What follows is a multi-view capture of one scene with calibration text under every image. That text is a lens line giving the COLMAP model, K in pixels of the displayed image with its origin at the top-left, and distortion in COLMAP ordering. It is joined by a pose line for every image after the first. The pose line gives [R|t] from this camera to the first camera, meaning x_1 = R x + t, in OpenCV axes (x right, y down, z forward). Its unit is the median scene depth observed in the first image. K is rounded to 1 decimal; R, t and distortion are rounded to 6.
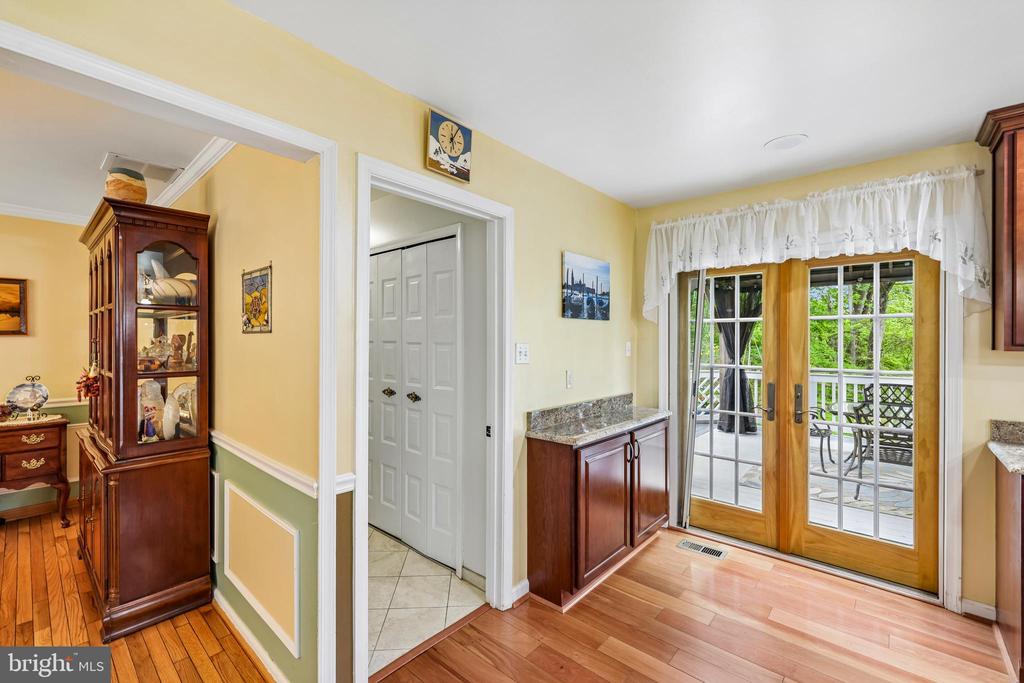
lens RADIAL K [[432.1, 0, 508.0], [0, 432.1, 344.1], [0, 0, 1]] dist [0.002544, -0.000242]
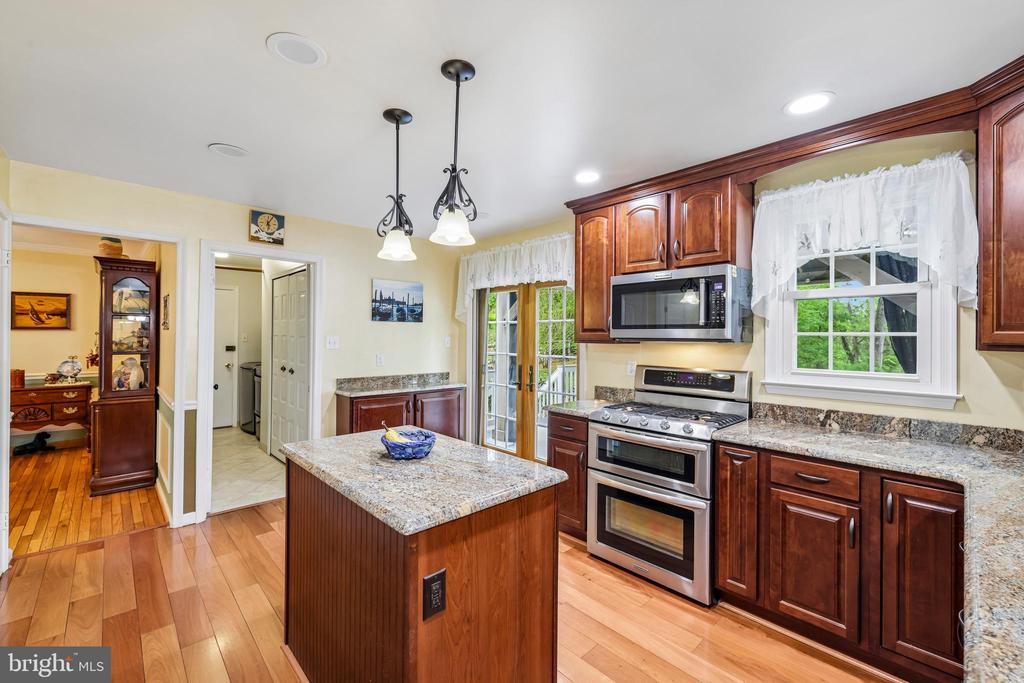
lens RADIAL K [[432.1, 0, 509.9], [0, 432.1, 336.8], [0, 0, 1]] dist [0.002544, -0.000242]
pose [[0.996074, 0.007401, -0.088215, 0.734180], [-0.008117, 0.999937, -0.007757, 0.005018], [0.088152, 0.008442, 0.996071, -0.501928]]
